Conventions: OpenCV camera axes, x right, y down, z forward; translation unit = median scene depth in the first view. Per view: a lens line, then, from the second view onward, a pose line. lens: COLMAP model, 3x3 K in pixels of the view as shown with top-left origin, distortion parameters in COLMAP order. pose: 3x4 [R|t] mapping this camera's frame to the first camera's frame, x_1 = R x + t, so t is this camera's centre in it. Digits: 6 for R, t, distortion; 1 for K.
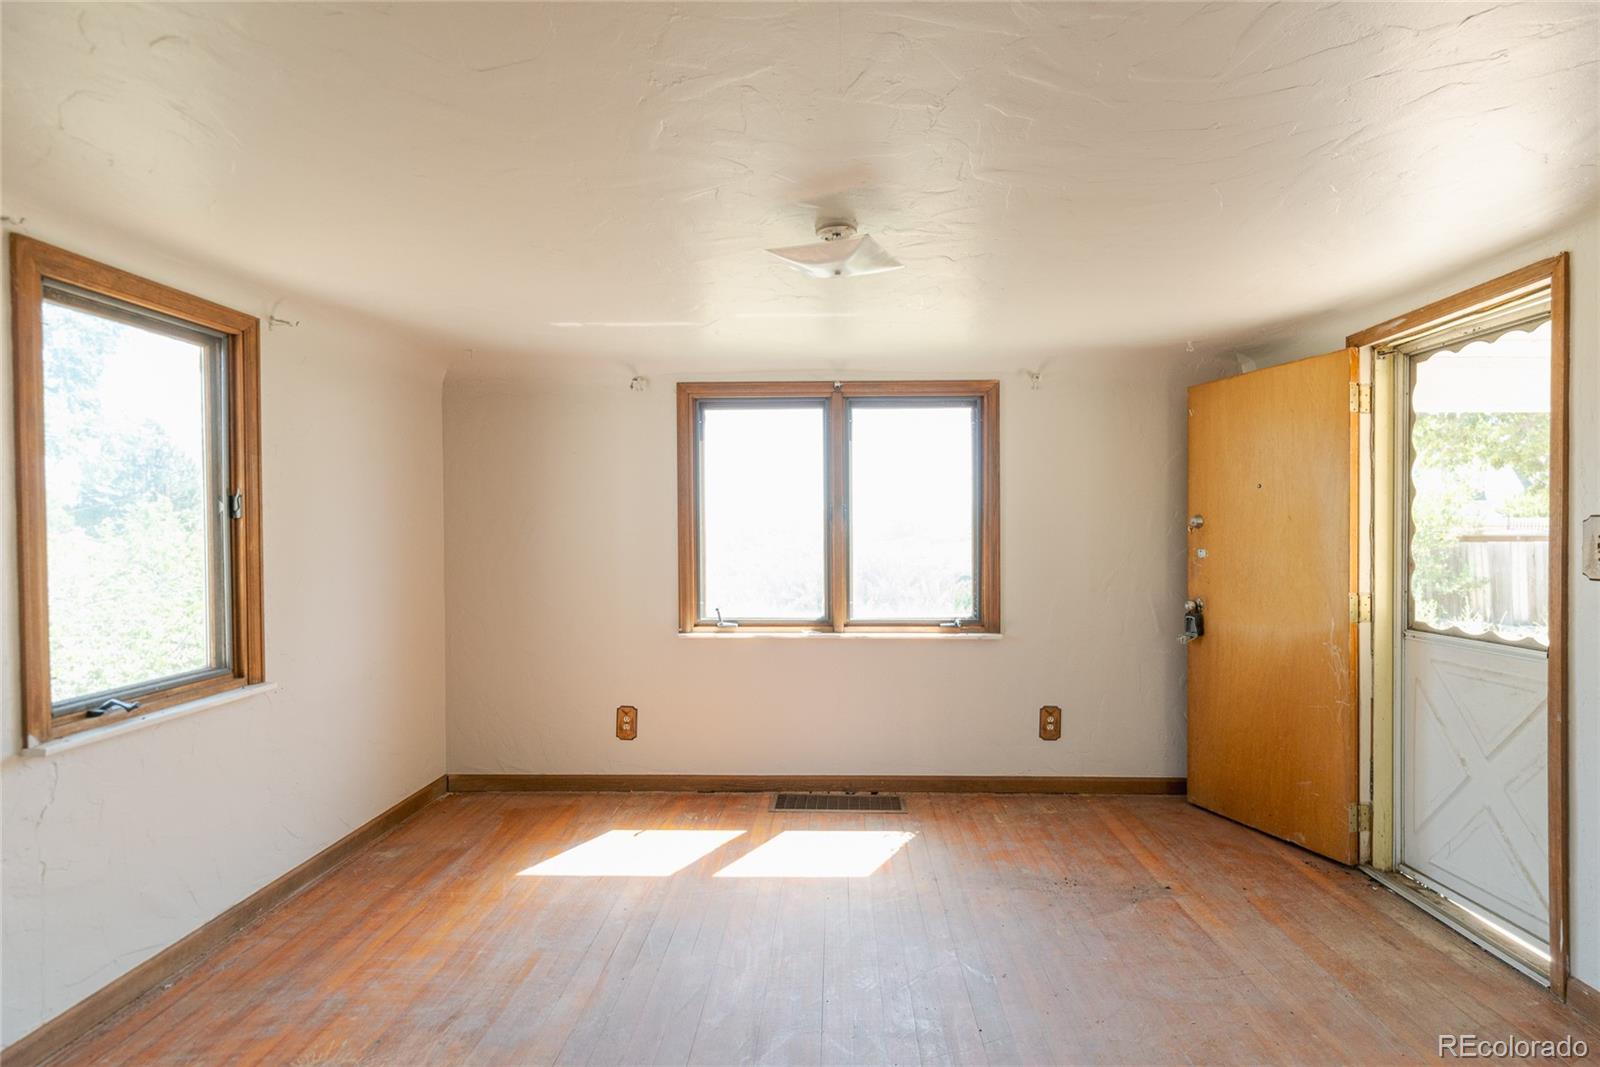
lens RADIAL K [[790.3, 0, 806.2], [0, 790.3, 543.4], [0, 0, 1]] dist [-0.000261, 0.000457]
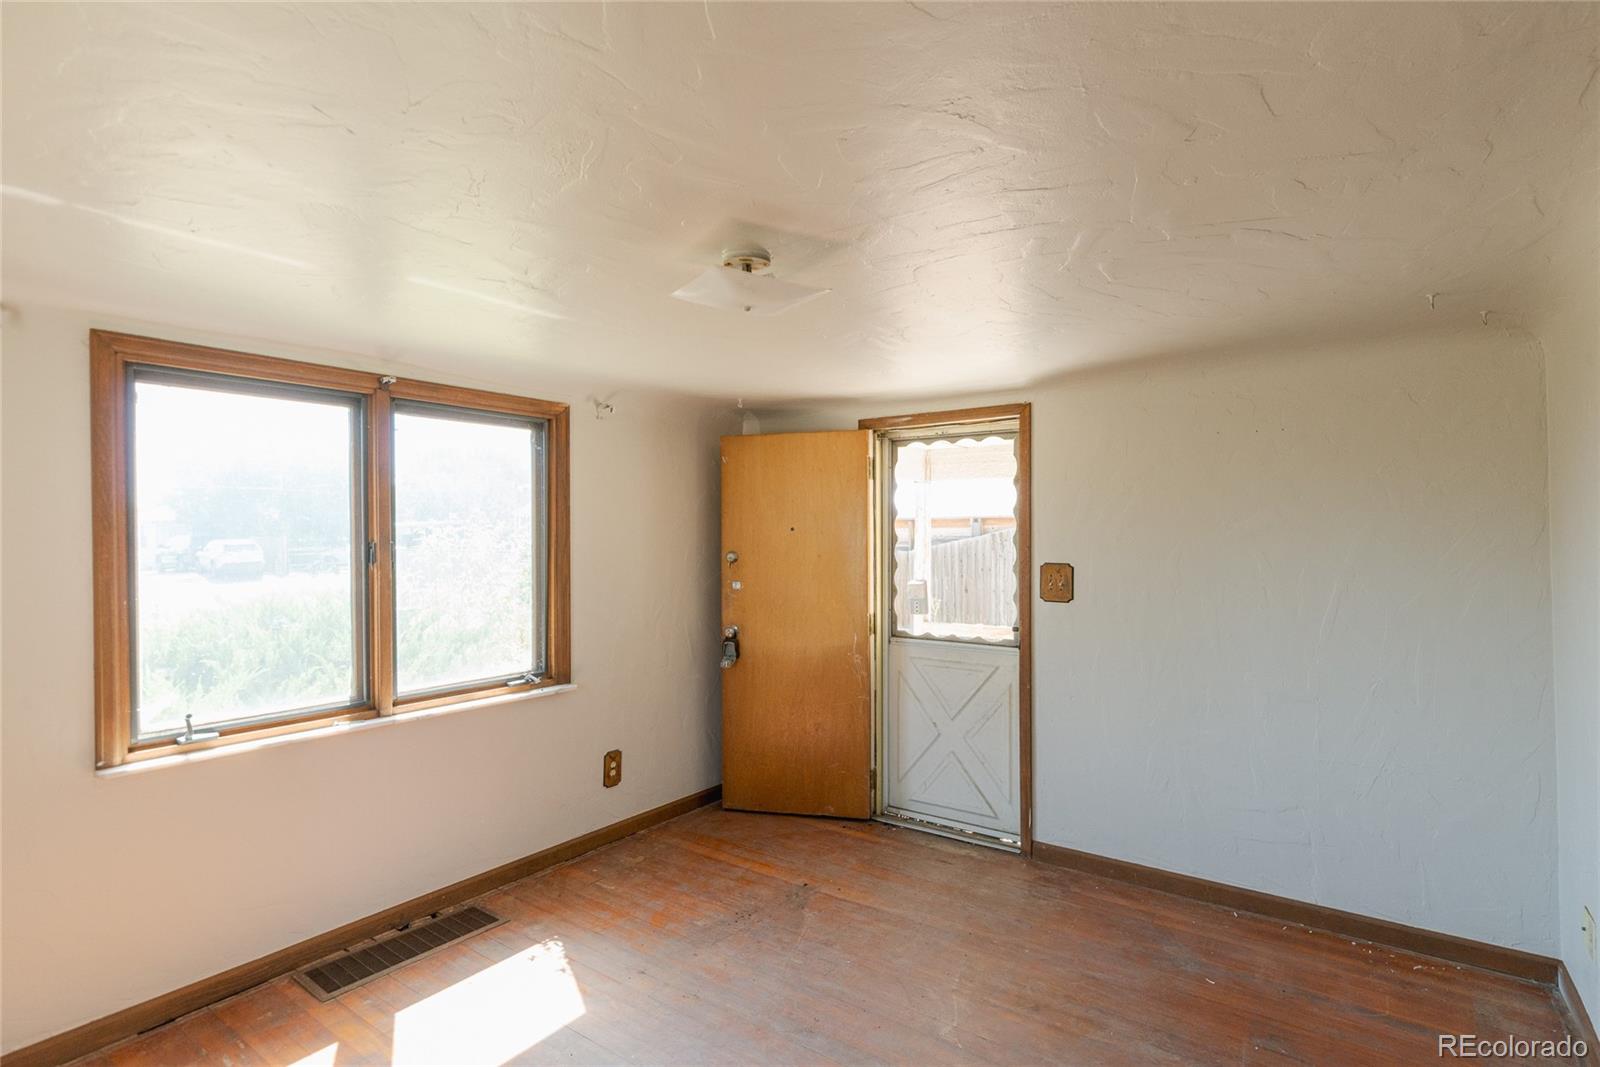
lens RADIAL K [[806.4, 0, 830.2], [0, 806.4, 538.8], [0, 0, 1]] dist [-0.000965, 0.000433]
pose [[0.533817, -0.004466, 0.845588, -0.424896], [0.009774, 0.999952, -0.000889, -0.054343], [-0.845543, 0.008740, 0.533835, 0.283116]]
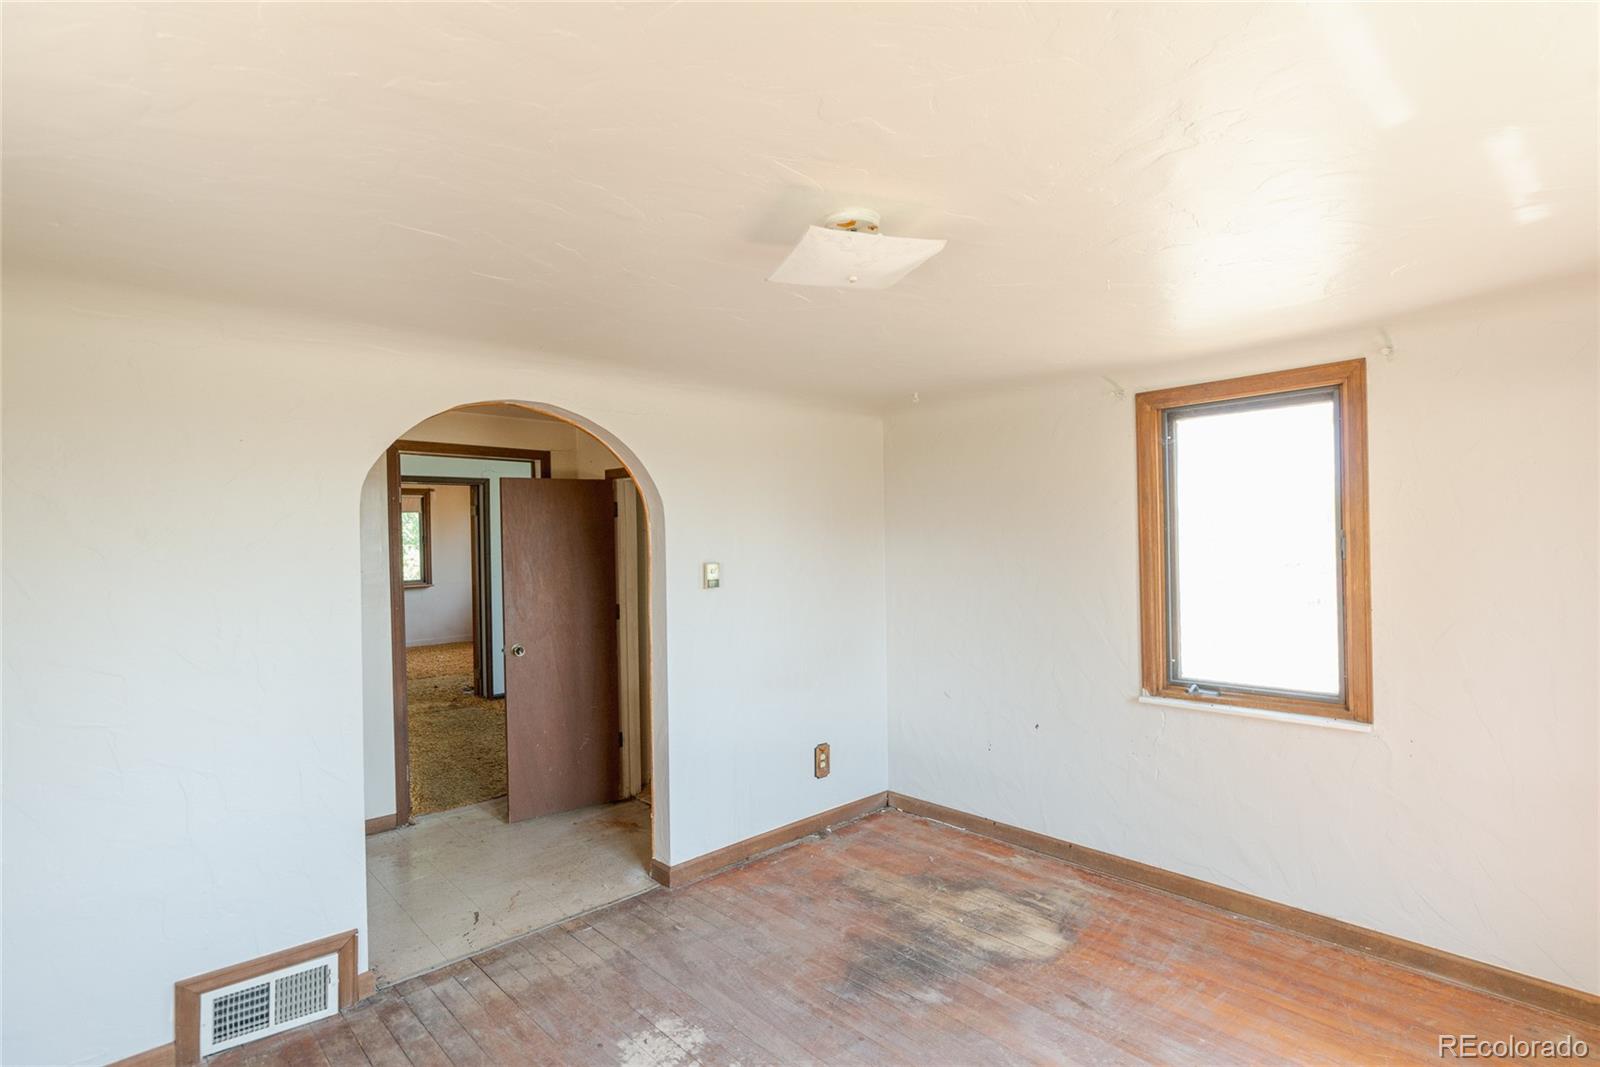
lens RADIAL K [[762.3, 0, 830.2], [0, 762.3, 540.3], [0, 0, 1]] dist [-0.000014, 0.000553]
pose [[-0.689602, 0.022276, -0.723846, 0.379769], [0.012788, 0.999746, 0.018583, -0.065311], [0.724076, 0.003559, -0.689711, 0.949241]]
